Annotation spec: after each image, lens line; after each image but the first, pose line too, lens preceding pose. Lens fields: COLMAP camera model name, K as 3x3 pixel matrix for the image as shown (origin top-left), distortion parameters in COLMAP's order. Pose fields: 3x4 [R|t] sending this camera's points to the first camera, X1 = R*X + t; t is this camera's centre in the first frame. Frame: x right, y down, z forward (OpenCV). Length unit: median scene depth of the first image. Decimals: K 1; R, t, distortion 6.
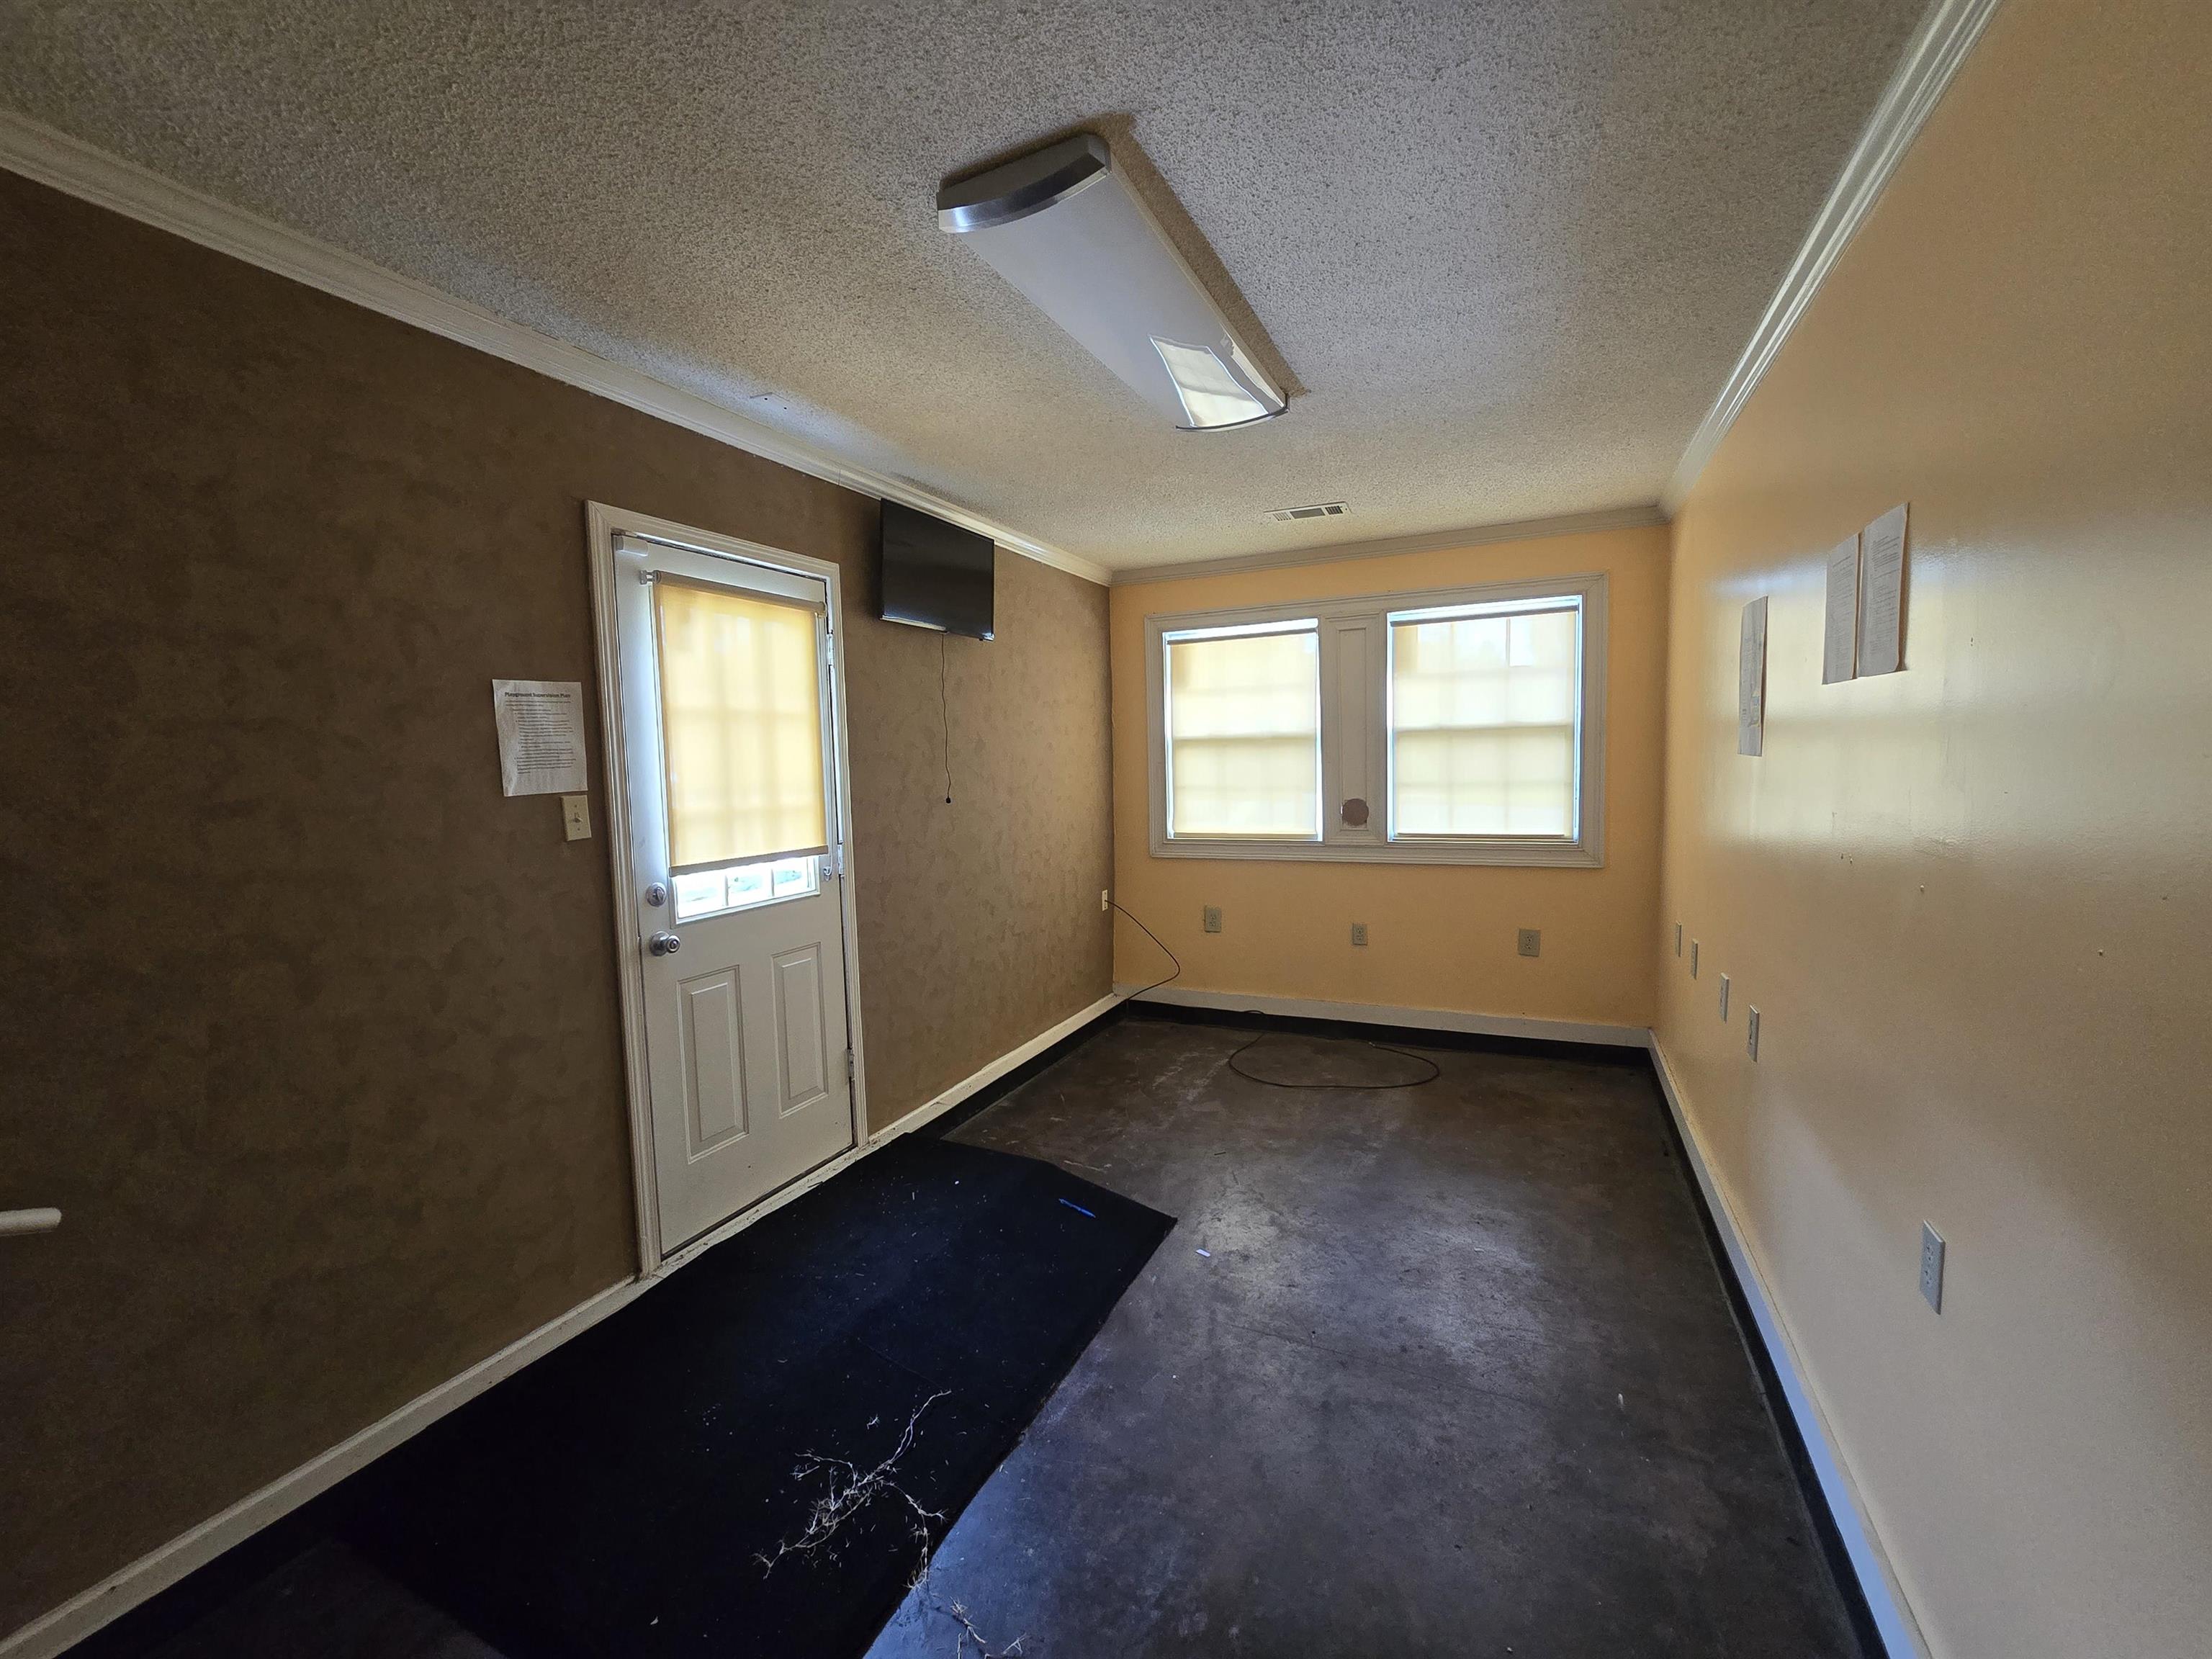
lens RADIAL K [[910.5, 0, 1093.7], [0, 910.5, 828.4], [0, 0, 1]] dist [-0.000564, 0.000733]
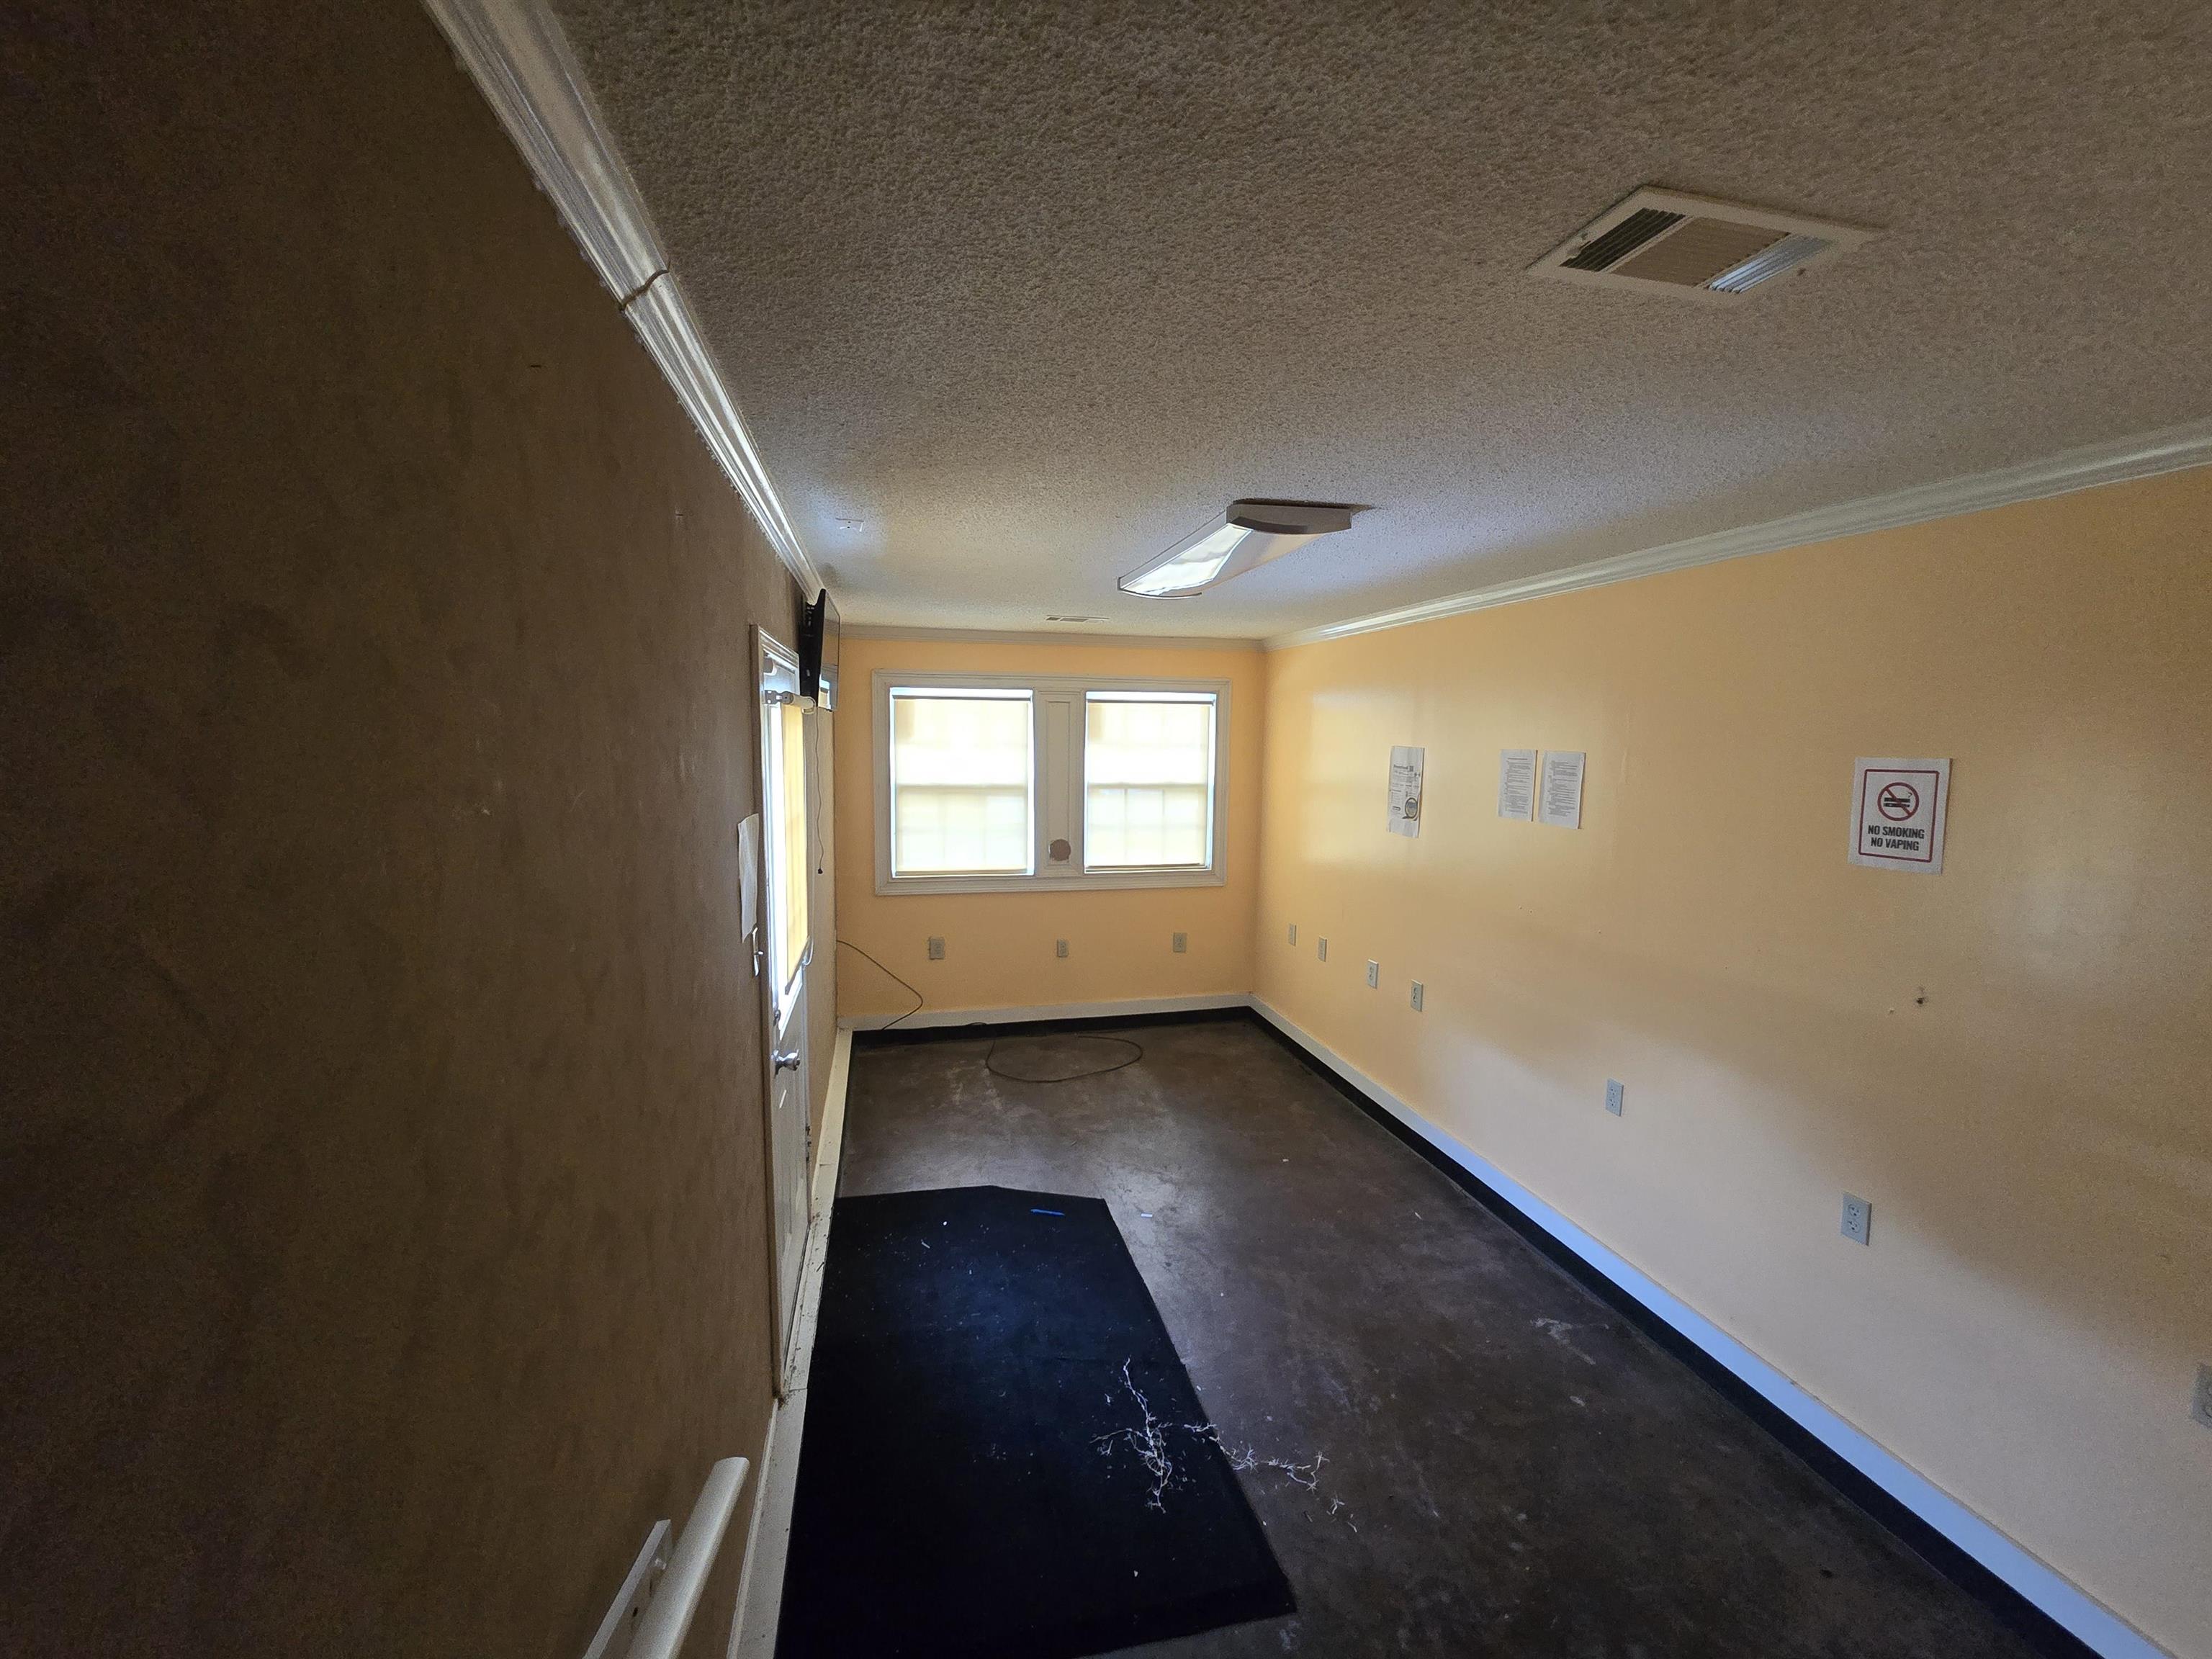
lens RADIAL K [[910.5, 0, 1093.7], [0, 910.5, 828.4], [0, 0, 1]] dist [-0.000564, 0.000733]
pose [[0.785118, -0.030223, 0.618608, -0.452383], [0.015022, 0.999444, 0.029764, -0.085949], [-0.619164, -0.014076, 0.785136, 0.004937]]
